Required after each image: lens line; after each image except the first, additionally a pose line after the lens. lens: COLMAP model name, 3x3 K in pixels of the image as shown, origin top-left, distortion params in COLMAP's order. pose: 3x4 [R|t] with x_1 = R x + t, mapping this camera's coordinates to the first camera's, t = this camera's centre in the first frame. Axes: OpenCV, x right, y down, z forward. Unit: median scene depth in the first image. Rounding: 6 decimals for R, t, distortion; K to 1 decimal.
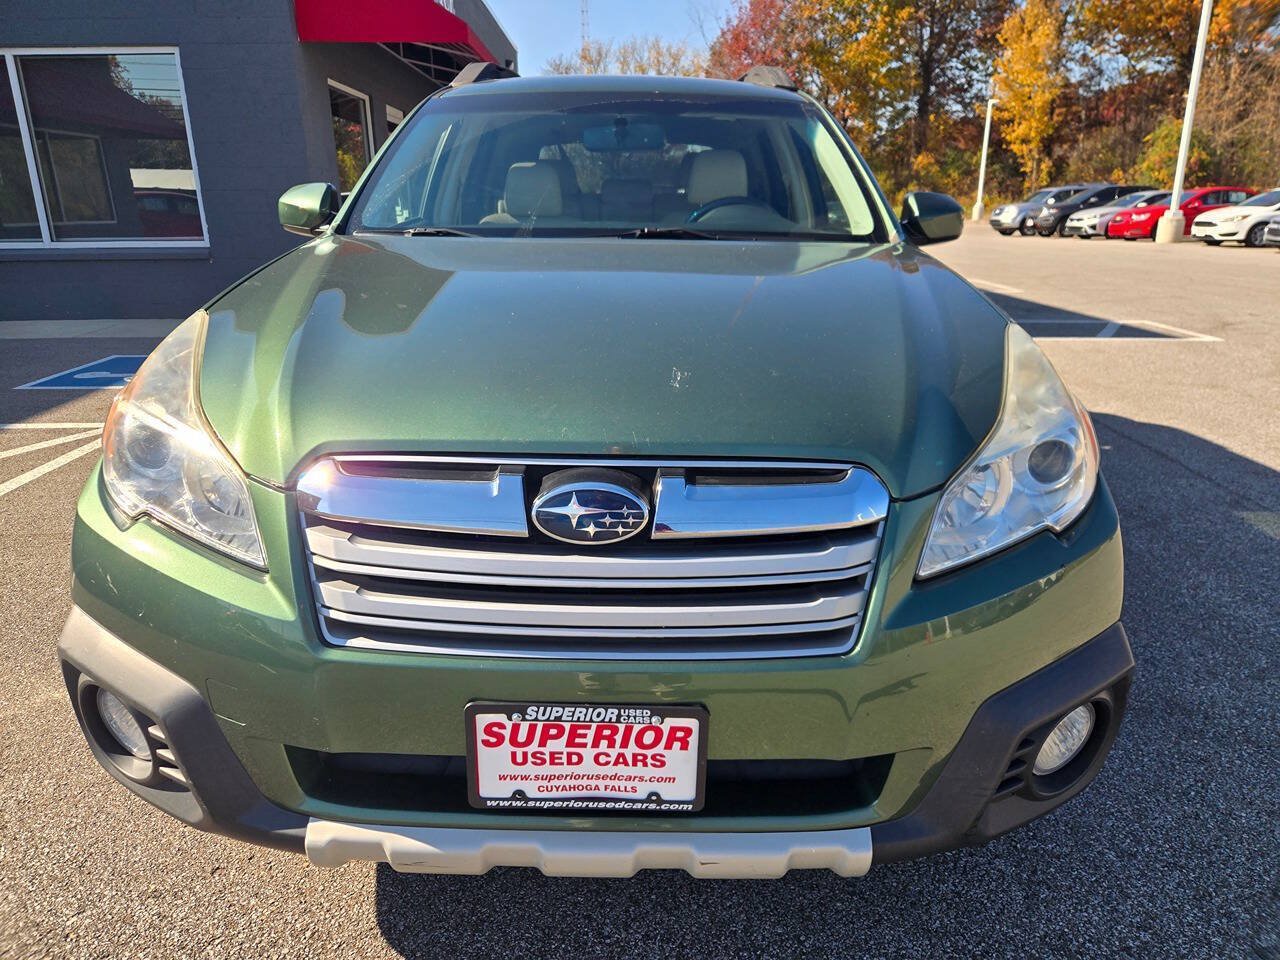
lens RADIAL K [[869.8, 0, 643.9], [0, 869.8, 468.4], [0, 0, 1]] dist [0.061065, -0.049570]
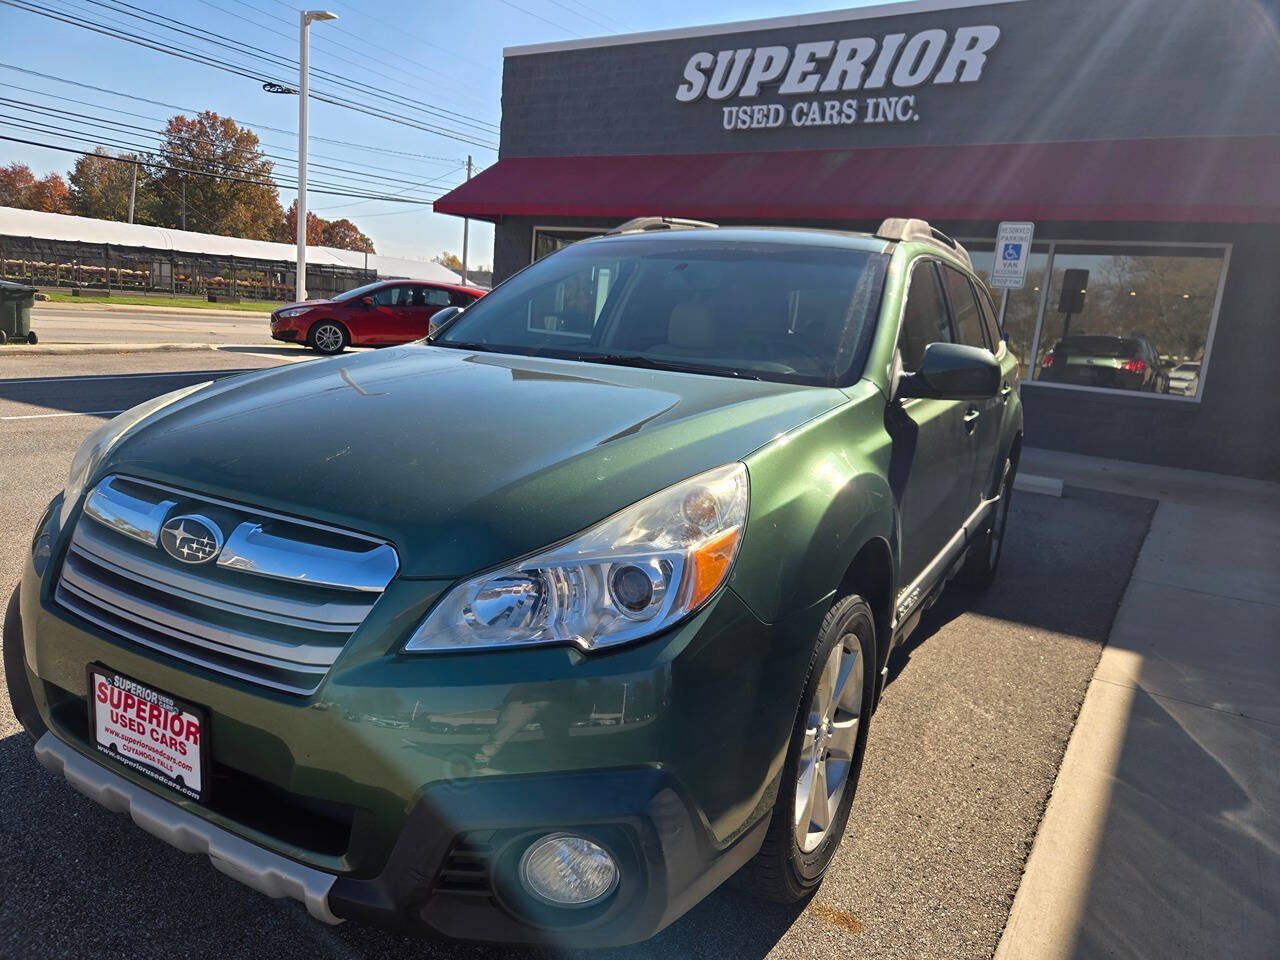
lens RADIAL K [[869.8, 0, 651.5], [0, 869.8, 469.6], [0, 0, 1]] dist [0.061065, -0.049570]
pose [[0.875113, 0.126174, -0.467179, 1.124236], [-0.198475, 0.974058, -0.108712, -0.041336], [0.441343, 0.187859, 0.877454, 0.133798]]
